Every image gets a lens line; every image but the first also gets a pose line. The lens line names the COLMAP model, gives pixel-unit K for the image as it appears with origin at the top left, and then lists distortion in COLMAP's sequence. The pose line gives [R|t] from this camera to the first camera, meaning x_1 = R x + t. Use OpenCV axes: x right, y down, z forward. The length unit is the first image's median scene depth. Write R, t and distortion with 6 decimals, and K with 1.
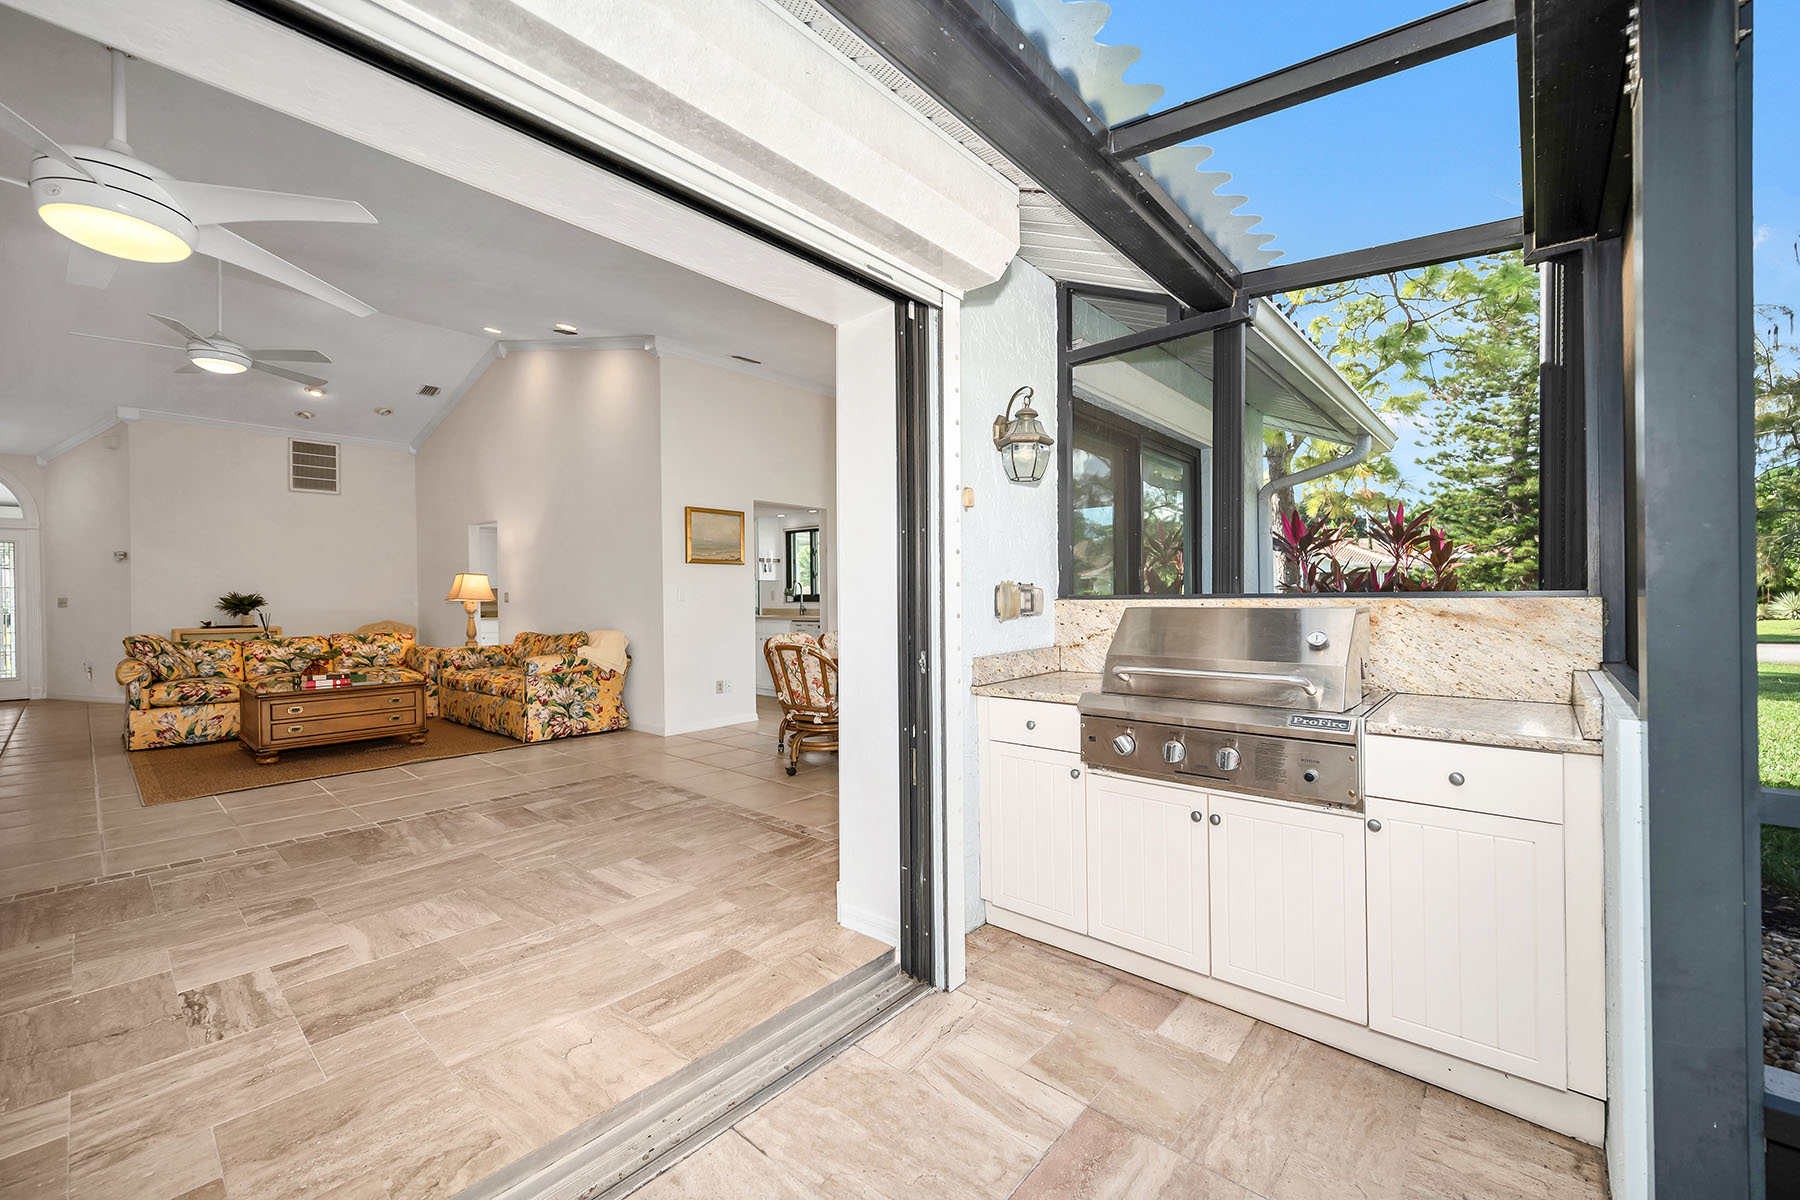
lens RADIAL K [[714.8, 0, 899.6], [0, 714.8, 590.7], [0, 0, 1]] dist [-0.005937, 0.000007]
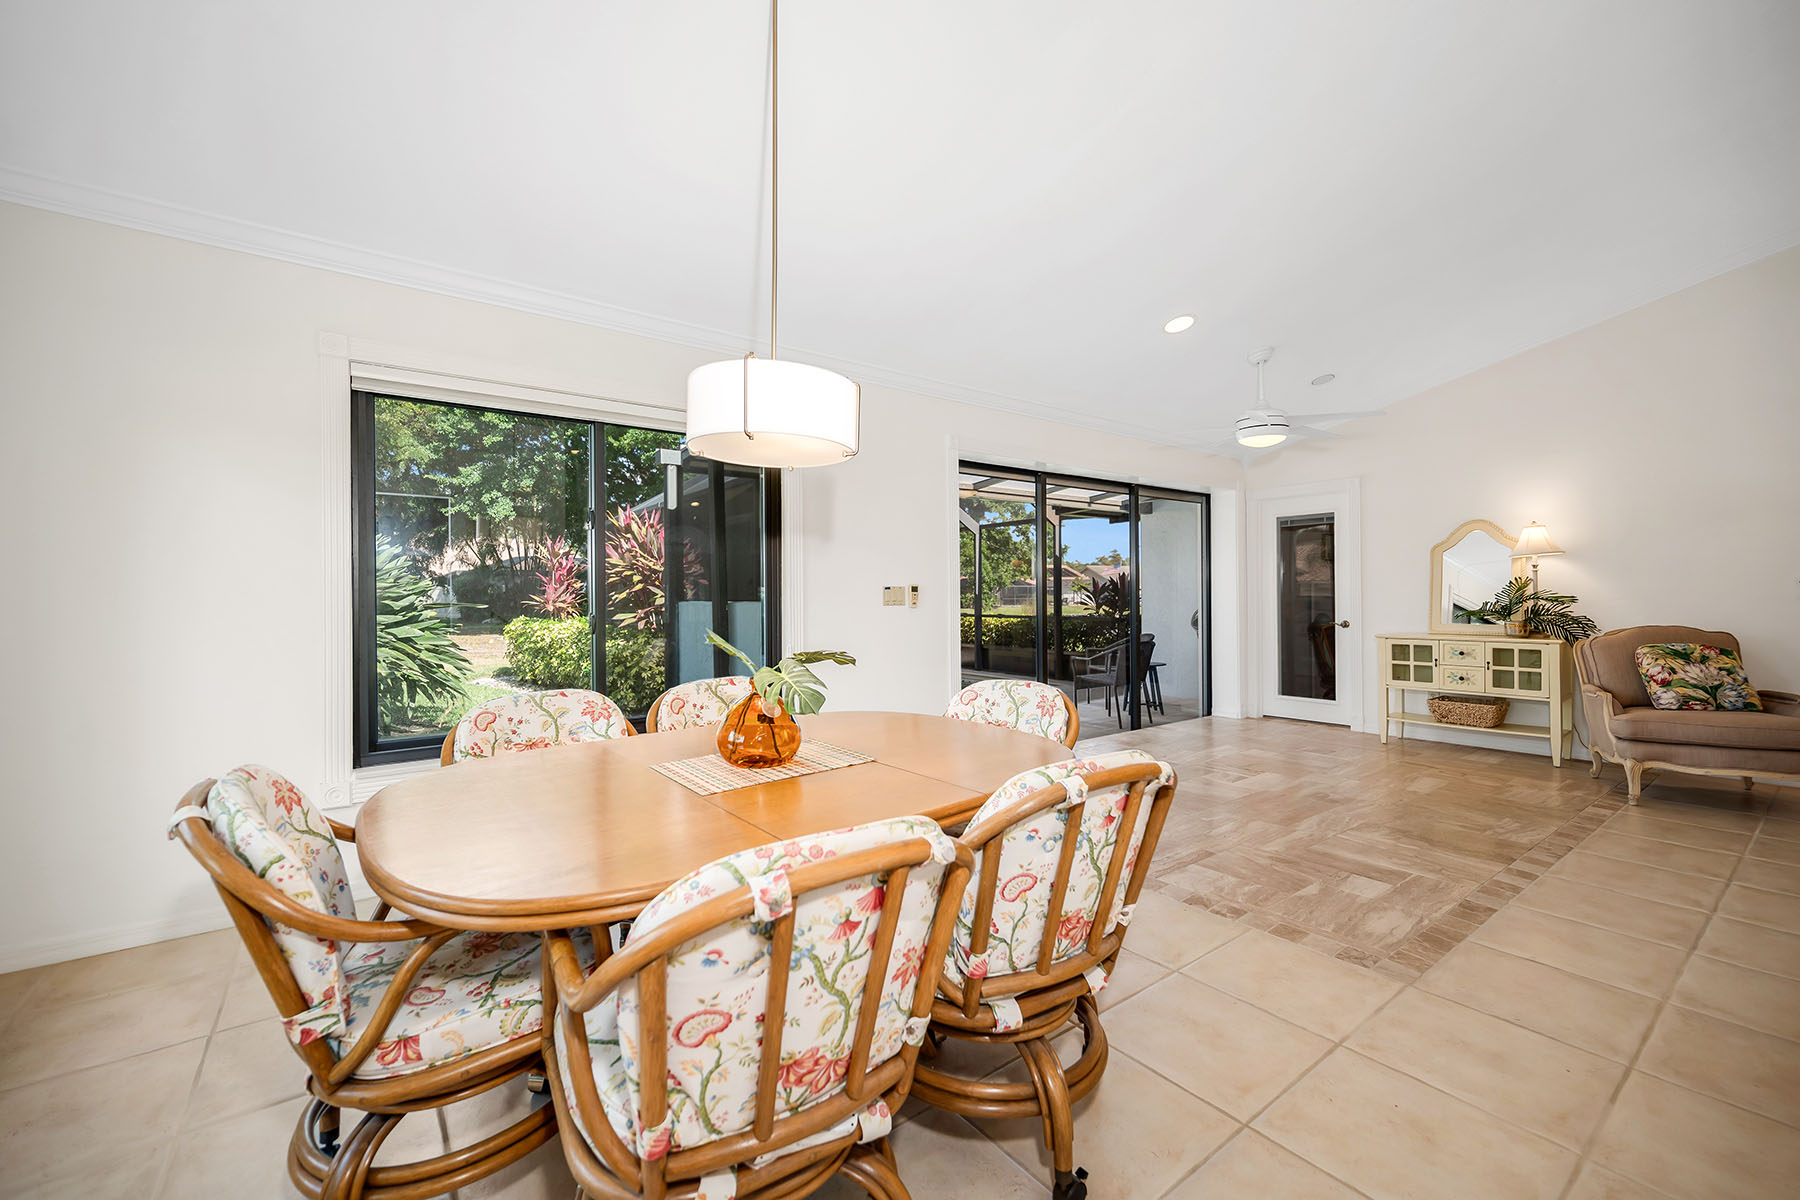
lens RADIAL K [[714.8, 0, 899.6], [0, 714.8, 590.7], [0, 0, 1]] dist [-0.005937, 0.000007]
pose [[-0.975497, 0.018159, 0.219260, -0.147658], [0.014993, 0.999758, -0.016093, 0.009659], [-0.219500, -0.012411, -0.975534, 1.248540]]
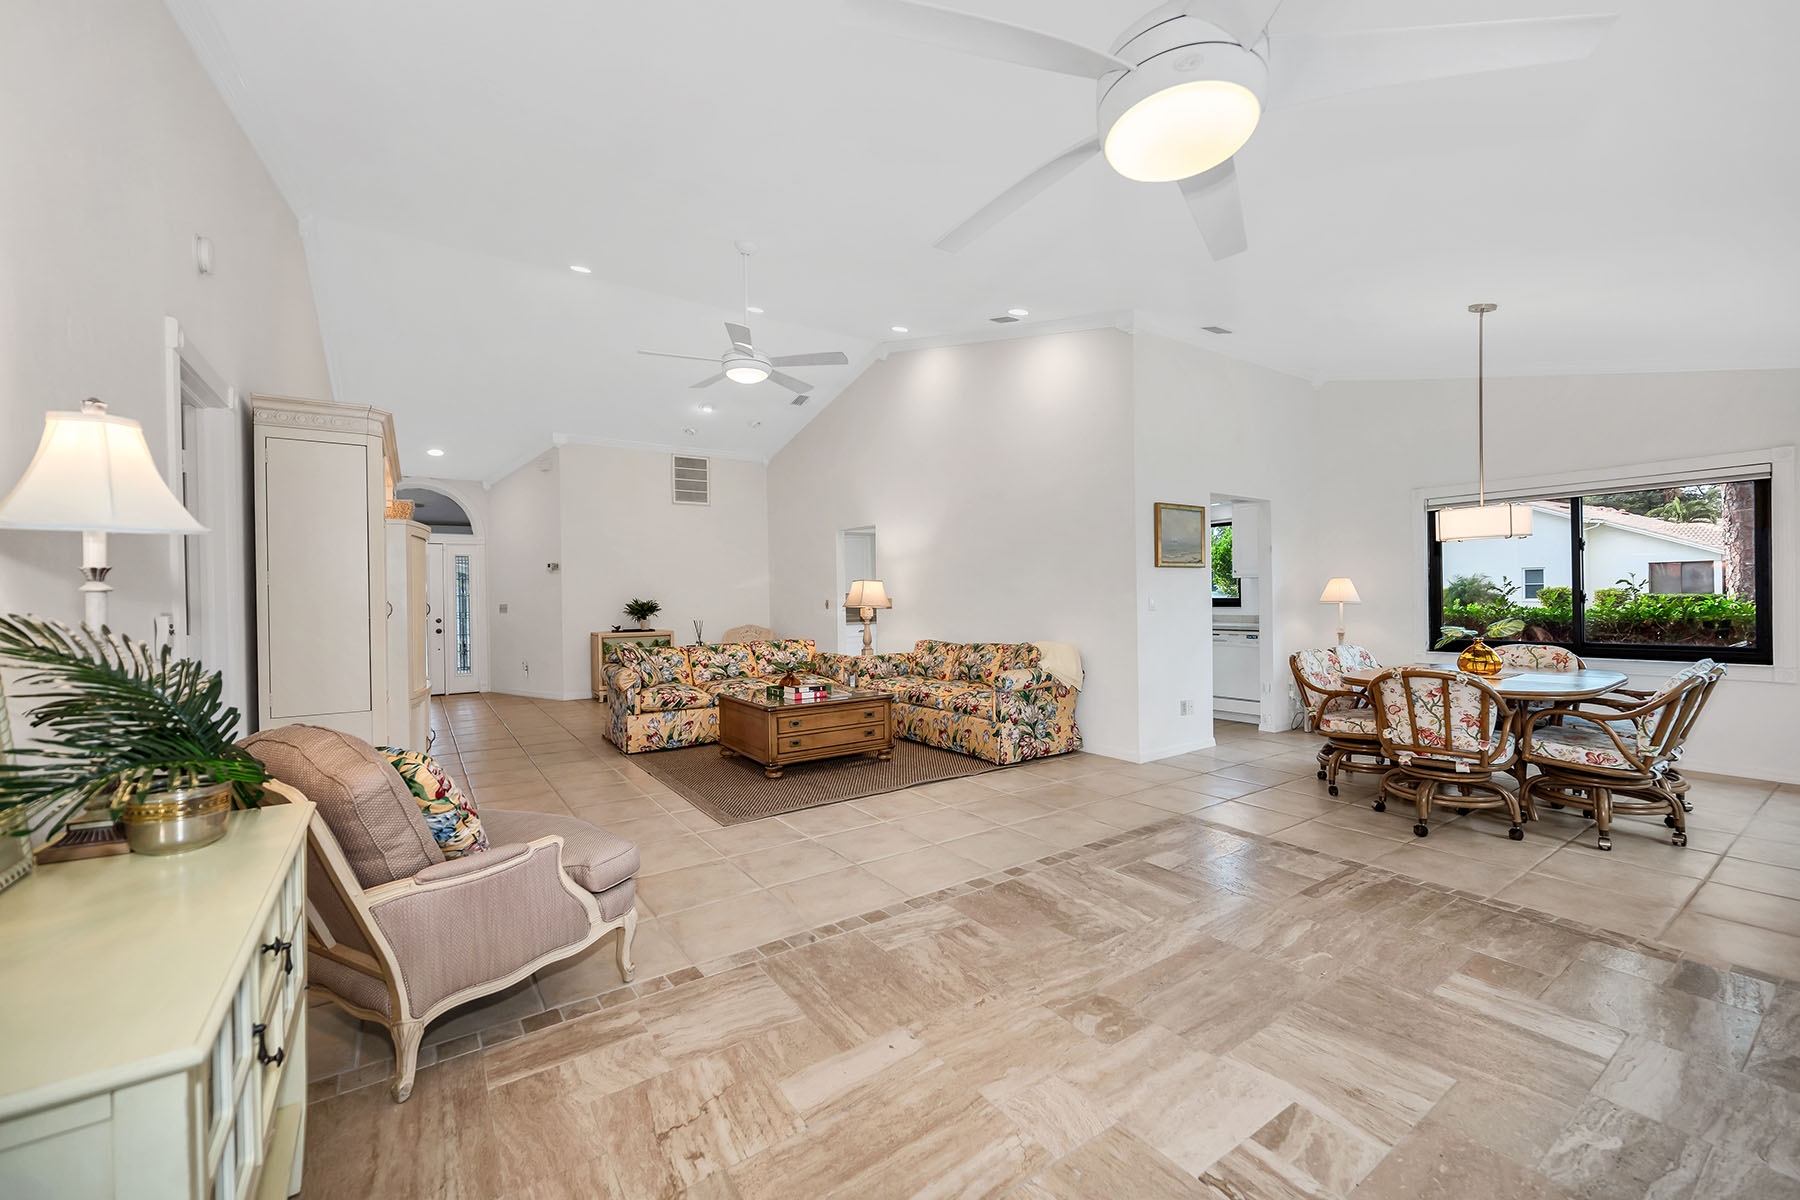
lens RADIAL K [[714.8, 0, 899.6], [0, 714.8, 590.7], [0, 0, 1]] dist [-0.005937, 0.000007]
pose [[0.966274, -0.008186, -0.257387, -0.408271], [0.009631, 0.999944, 0.004355, -0.016783], [0.257337, -0.006687, 0.966299, 0.077561]]
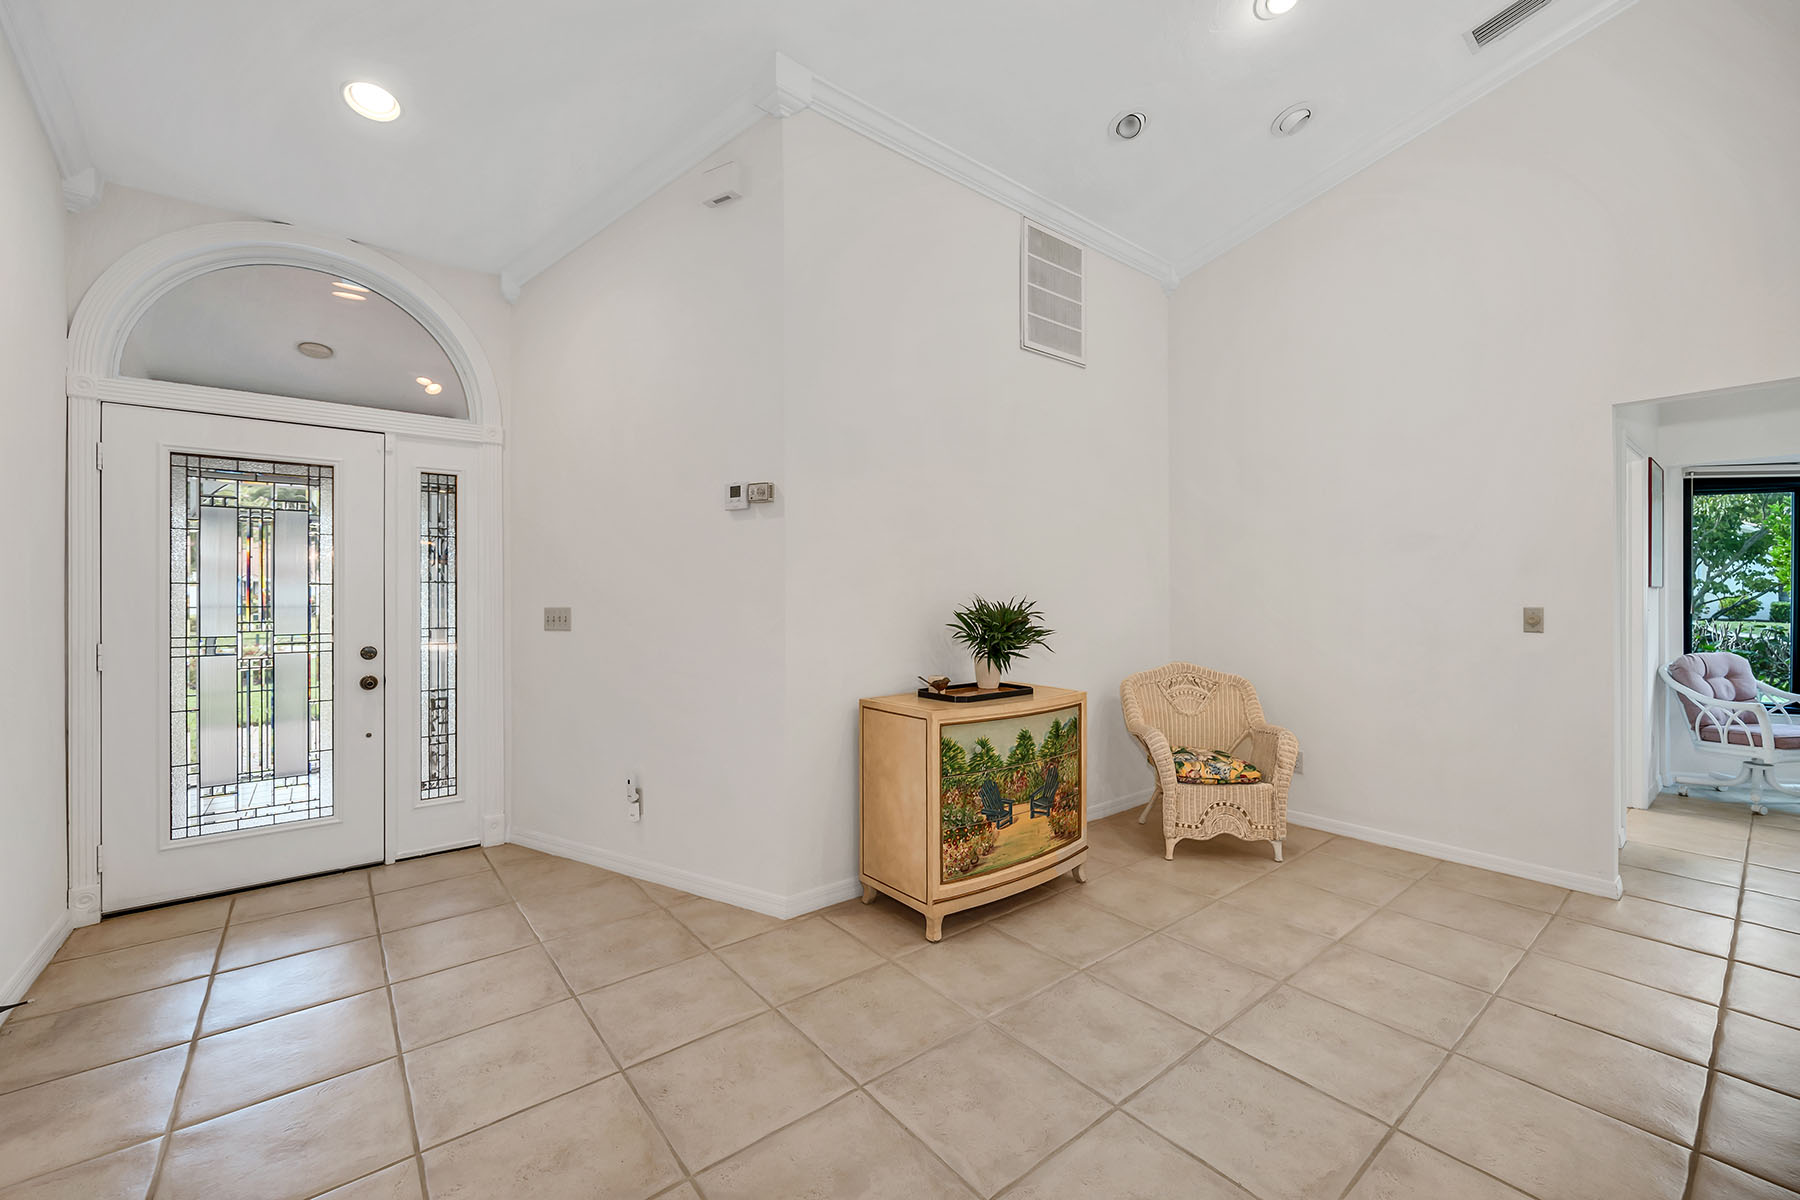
lens RADIAL K [[714.8, 0, 899.6], [0, 714.8, 590.7], [0, 0, 1]] dist [-0.005937, 0.000007]
pose [[0.982070, 0.004510, -0.188460, -1.388923], [-0.003254, 0.999970, 0.006970, -0.006249], [0.188486, -0.006232, 0.982056, 0.961705]]
